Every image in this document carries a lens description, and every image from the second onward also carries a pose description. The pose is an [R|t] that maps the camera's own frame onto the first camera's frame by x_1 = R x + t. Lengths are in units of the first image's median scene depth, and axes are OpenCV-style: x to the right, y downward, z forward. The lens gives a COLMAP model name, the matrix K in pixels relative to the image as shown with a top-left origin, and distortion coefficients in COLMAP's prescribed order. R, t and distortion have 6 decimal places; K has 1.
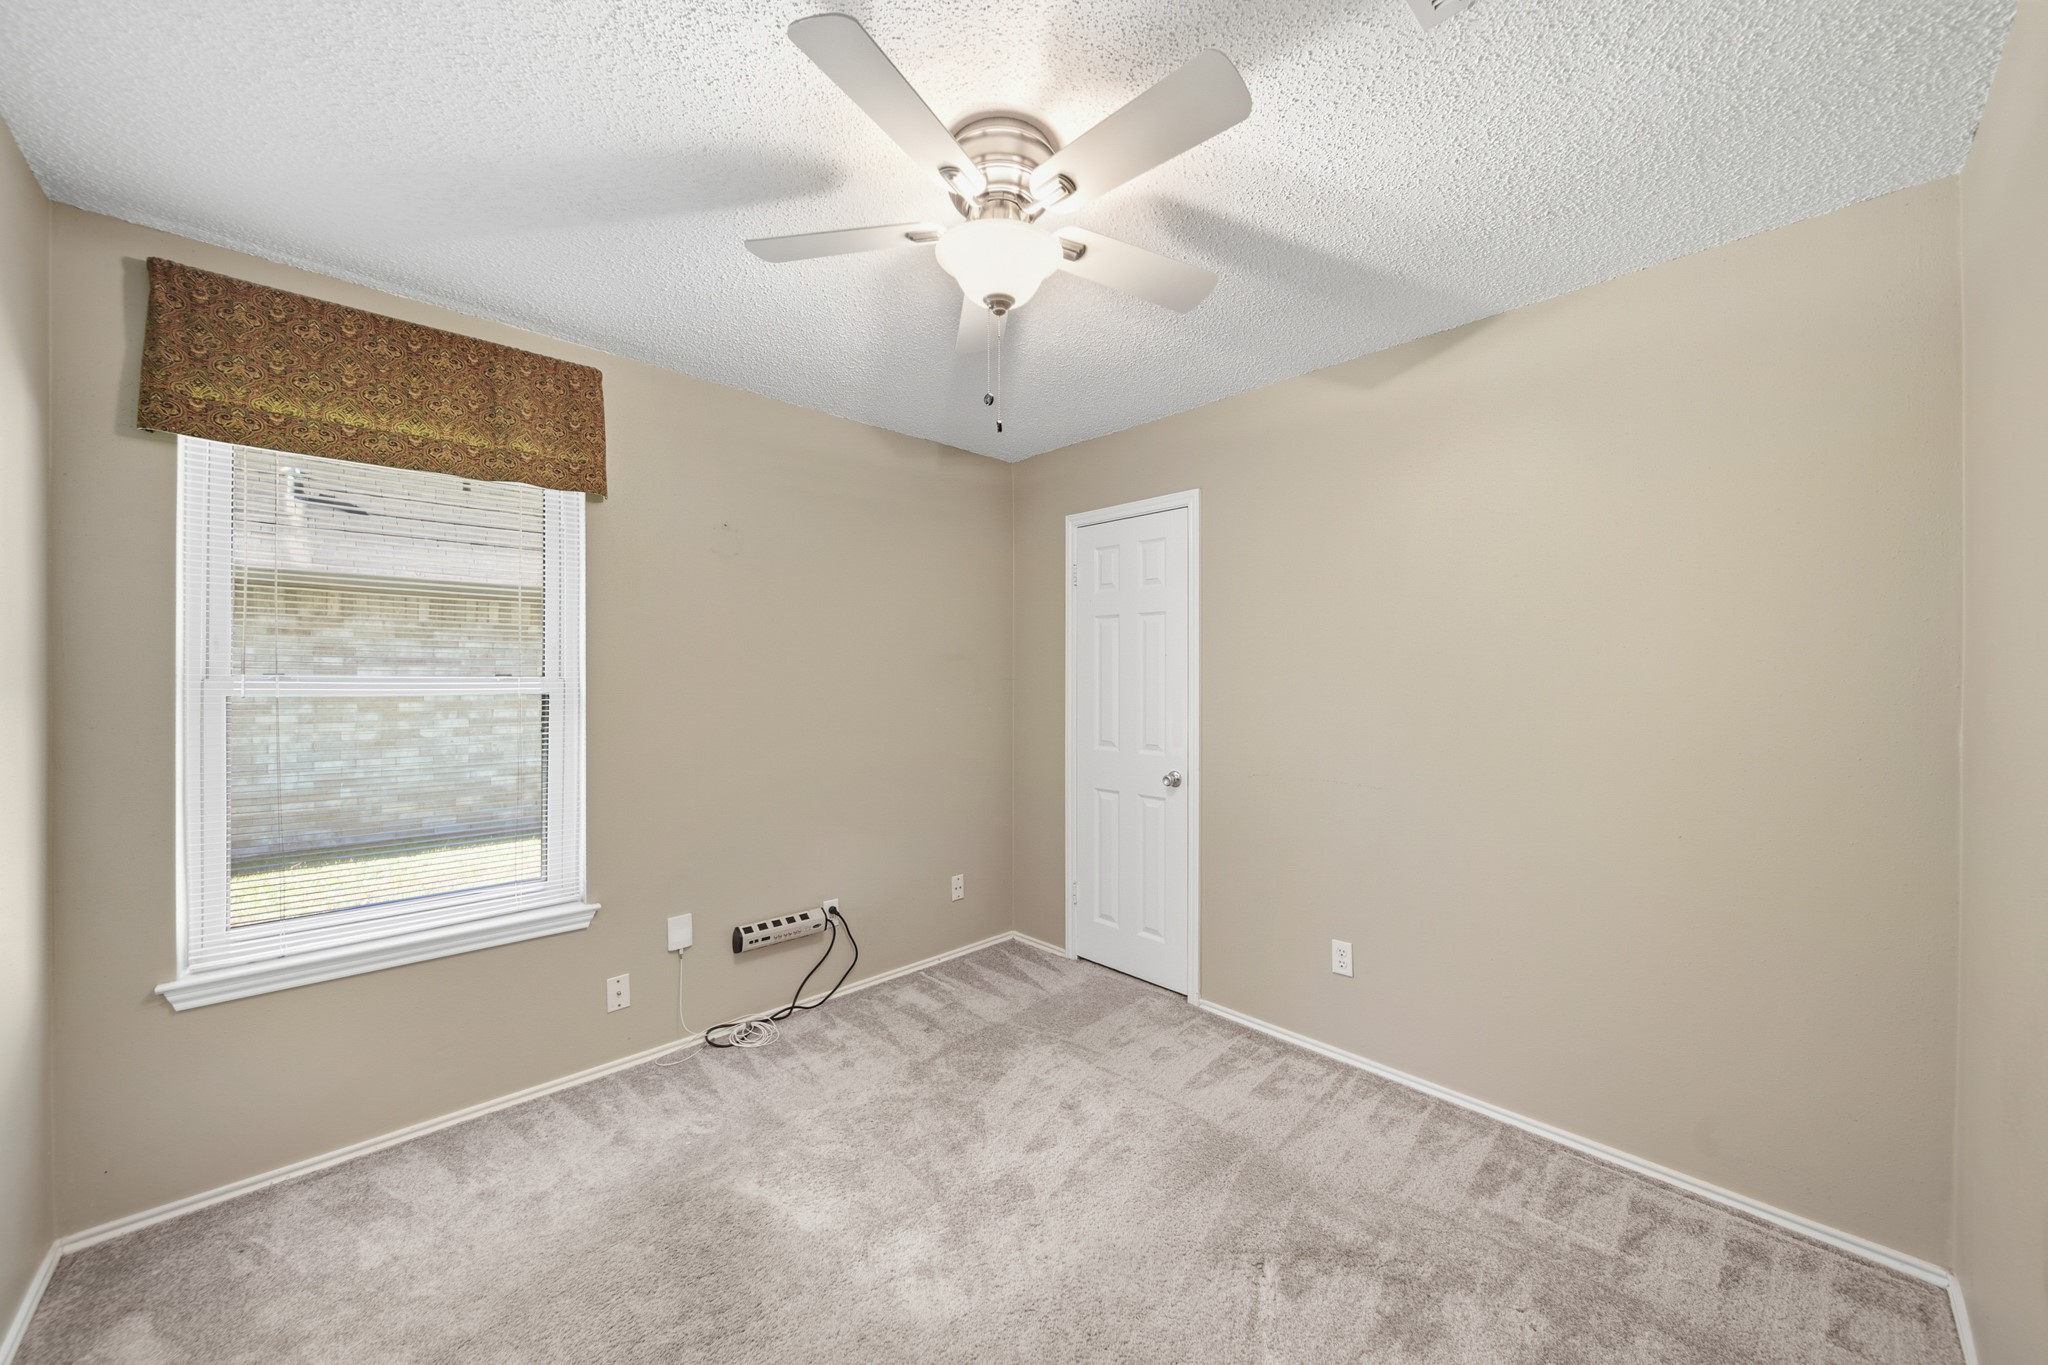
lens RADIAL K [[728.3, 0, 1023.6], [0, 728.3, 682.4], [0, 0, 1]] dist [-0.001631, -0.000147]
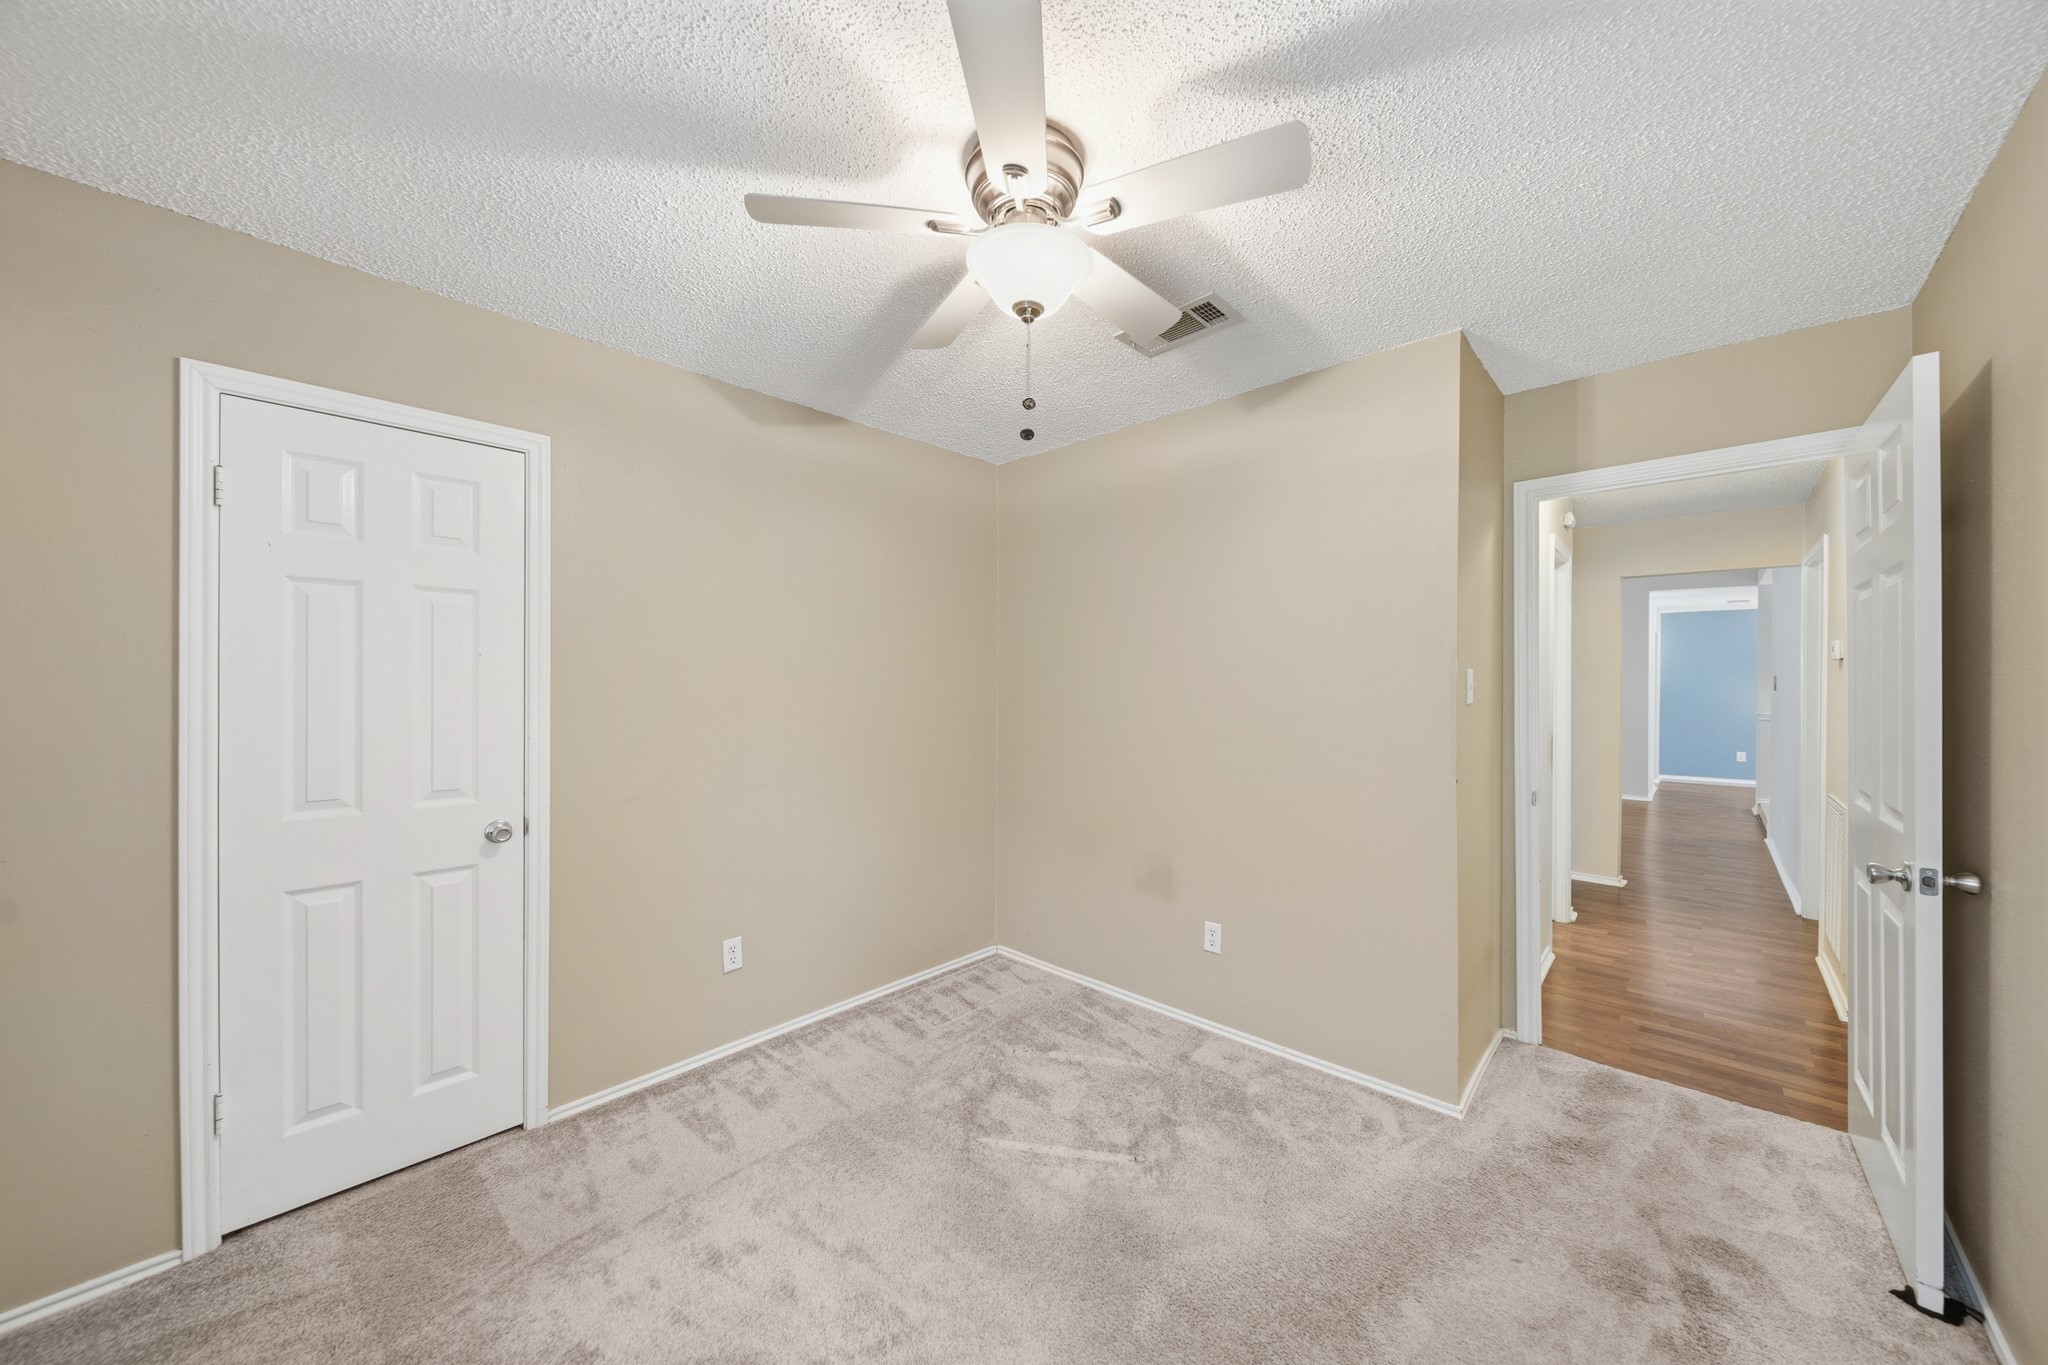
lens RADIAL K [[728.3, 0, 1023.6], [0, 728.3, 682.4], [0, 0, 1]] dist [-0.001631, -0.000147]
pose [[-0.047375, -0.002801, 0.998873, -0.666826], [0.009918, 0.999945, 0.003275, -0.009752], [-0.998828, 0.010062, -0.047345, 0.675738]]
